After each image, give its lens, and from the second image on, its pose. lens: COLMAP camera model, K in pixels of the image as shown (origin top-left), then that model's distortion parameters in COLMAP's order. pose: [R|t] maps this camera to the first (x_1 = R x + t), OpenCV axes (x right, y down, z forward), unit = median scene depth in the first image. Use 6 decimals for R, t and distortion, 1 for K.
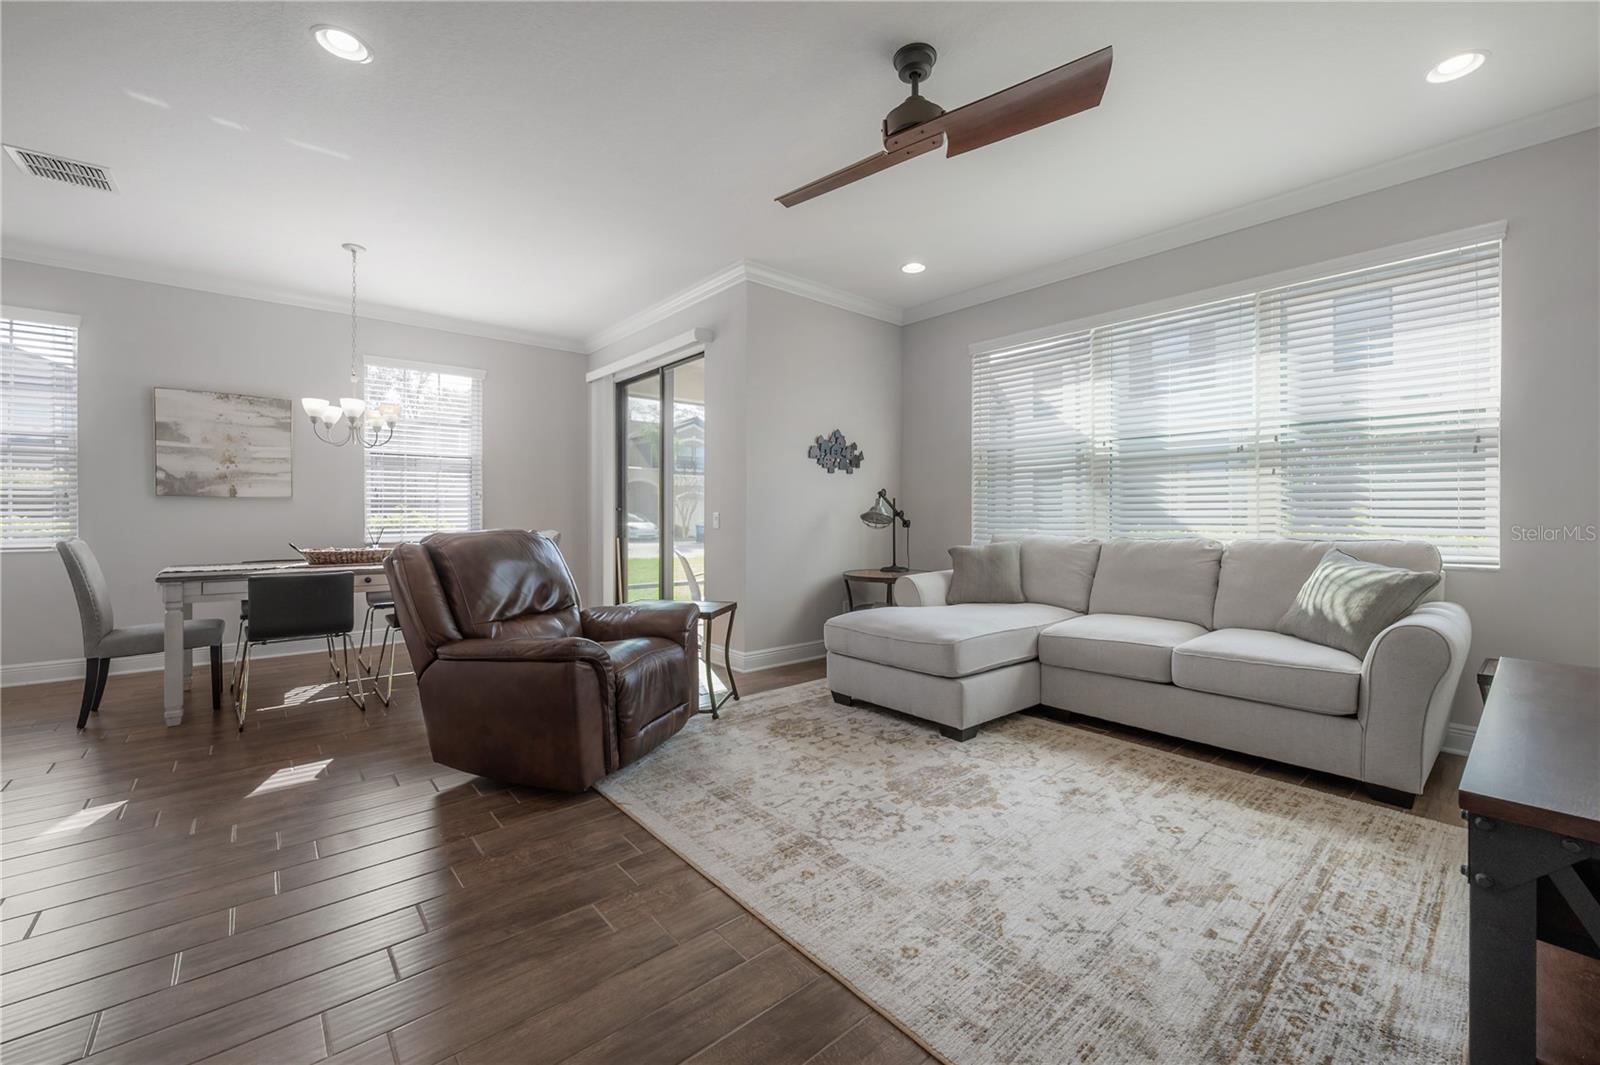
lens RADIAL K [[642.3, 0, 801.0], [0, 642.3, 521.3], [0, 0, 1]] dist [0.001584, -0.000394]
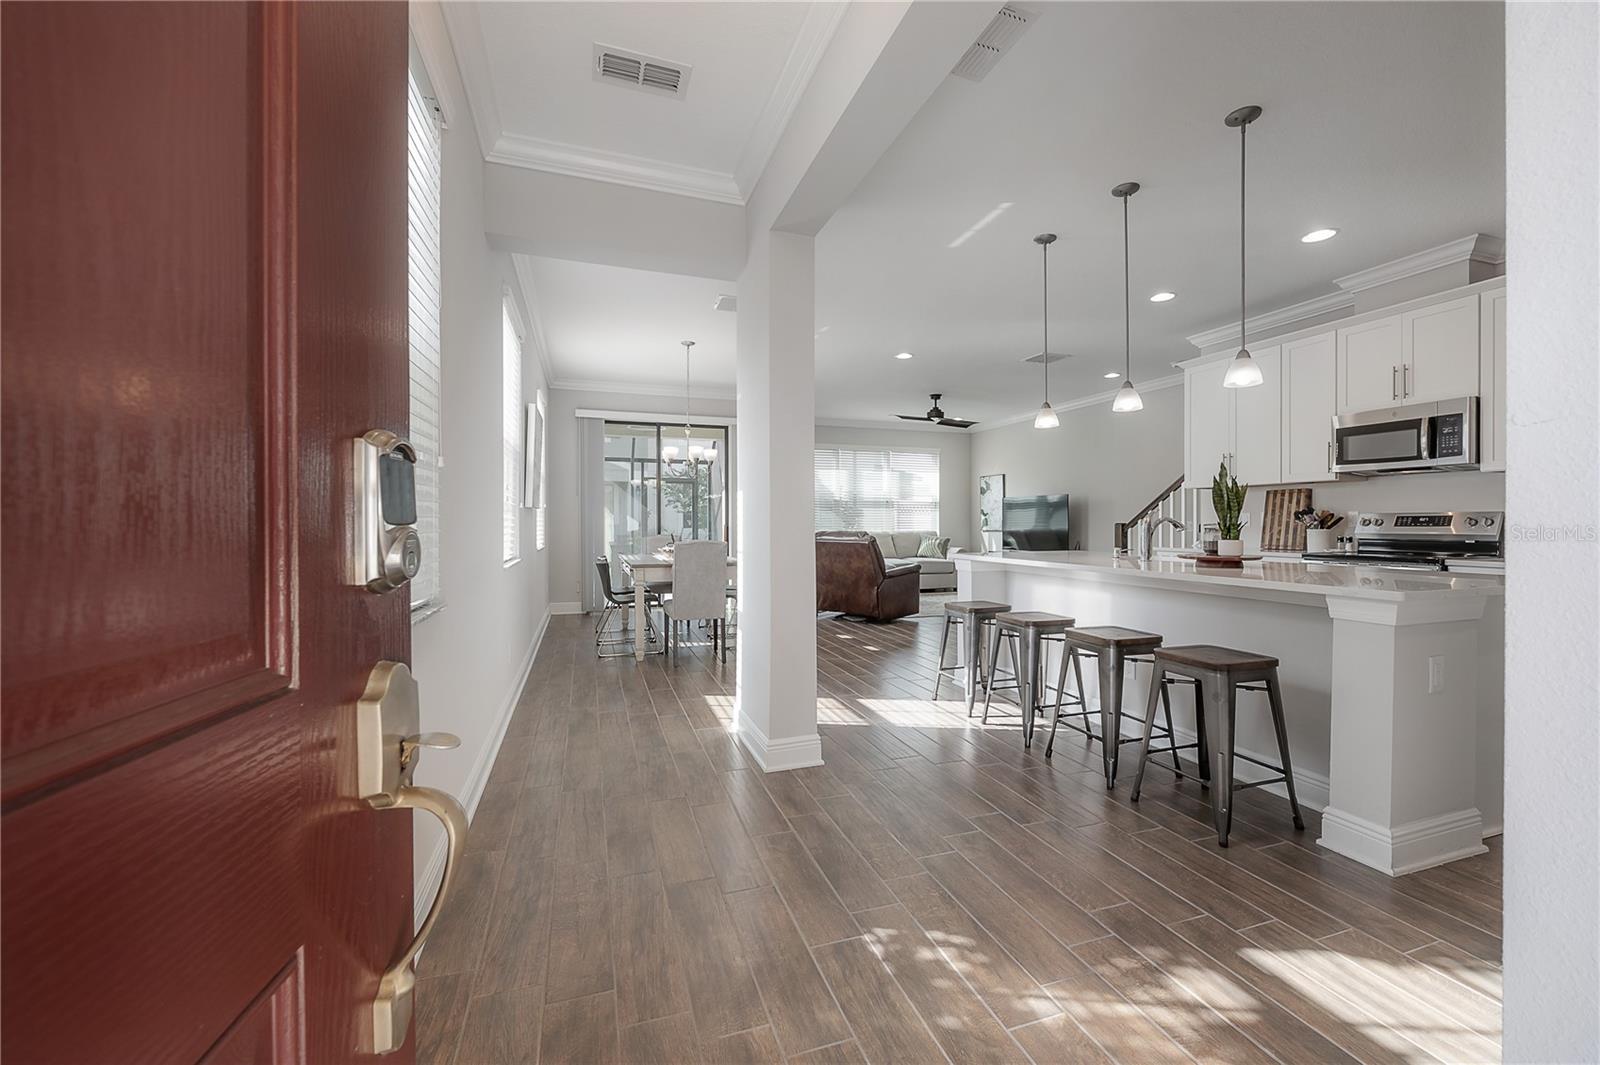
lens RADIAL K [[642.3, 0, 801.7], [0, 642.3, 527.8], [0, 0, 1]] dist [0.001584, -0.000394]
pose [[0.380188, -0.006016, 0.924890, -3.319531], [0.008656, 0.999958, 0.002946, -0.001959], [-0.924869, 0.006886, 0.380224, 0.335071]]
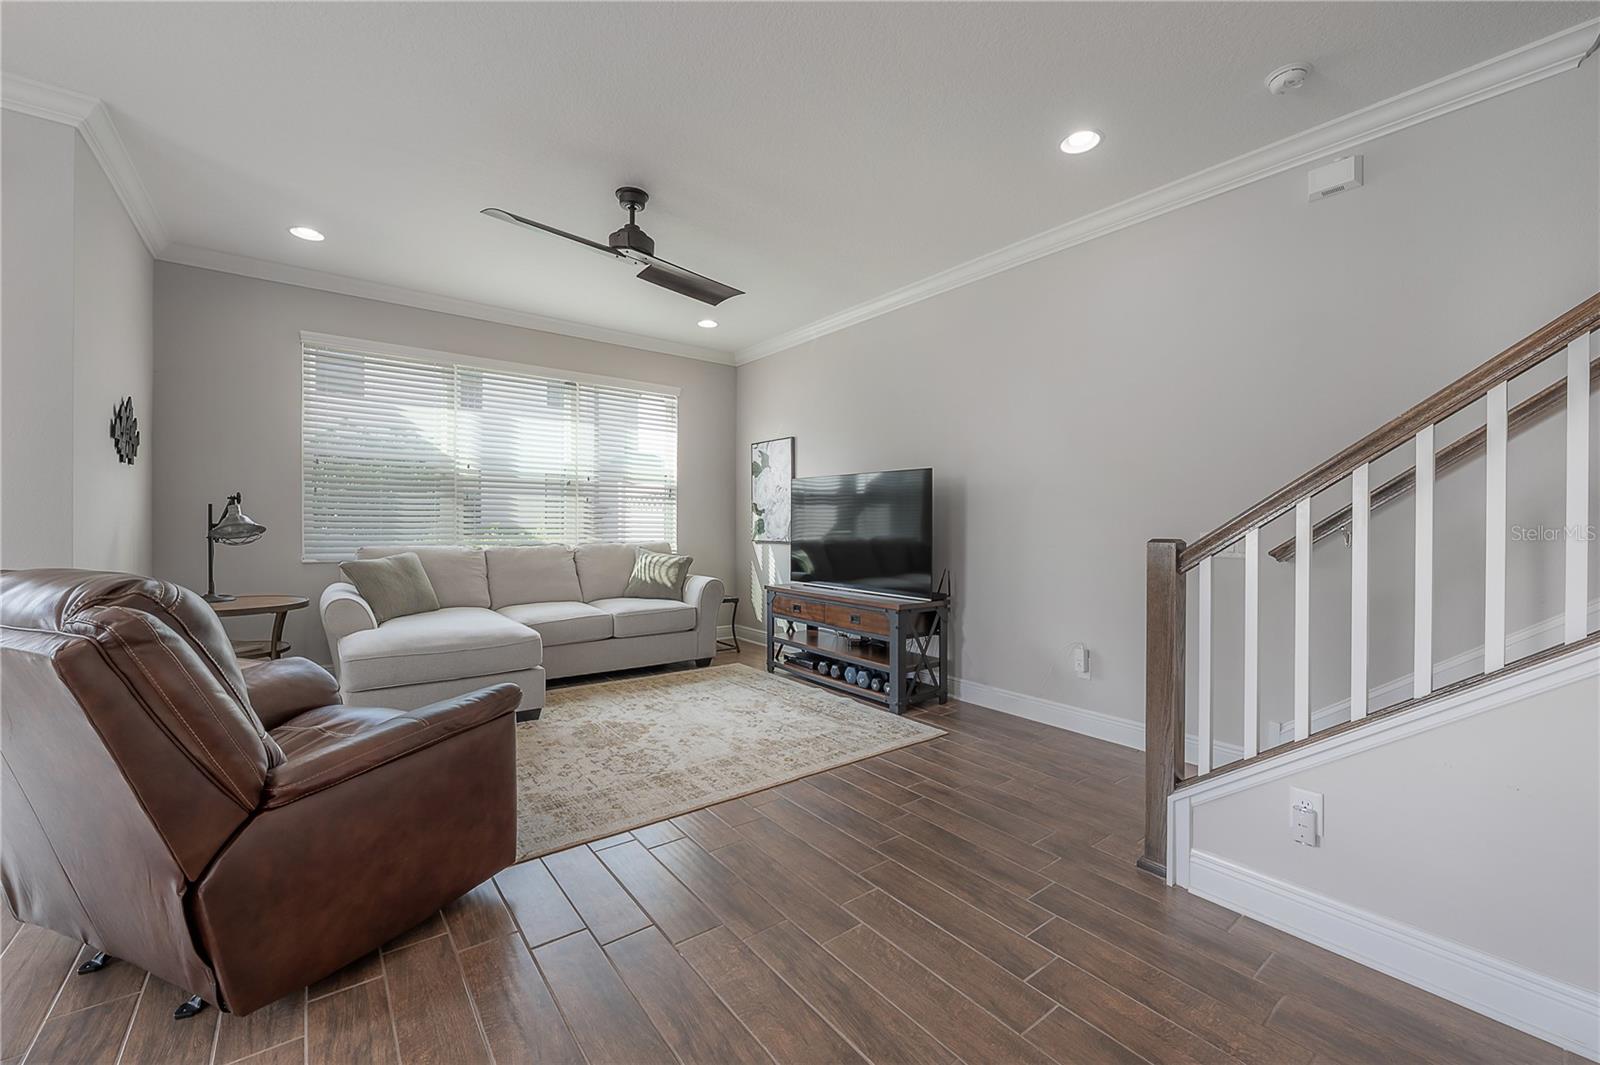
lens RADIAL K [[642.3, 0, 799.1], [0, 642.3, 526.6], [0, 0, 1]] dist [0.001584, -0.000394]
pose [[0.056356, -0.003200, 0.998406, -1.146186], [0.001981, 0.999993, 0.003093, -0.021238], [-0.998409, 0.001803, 0.056362, 0.564474]]
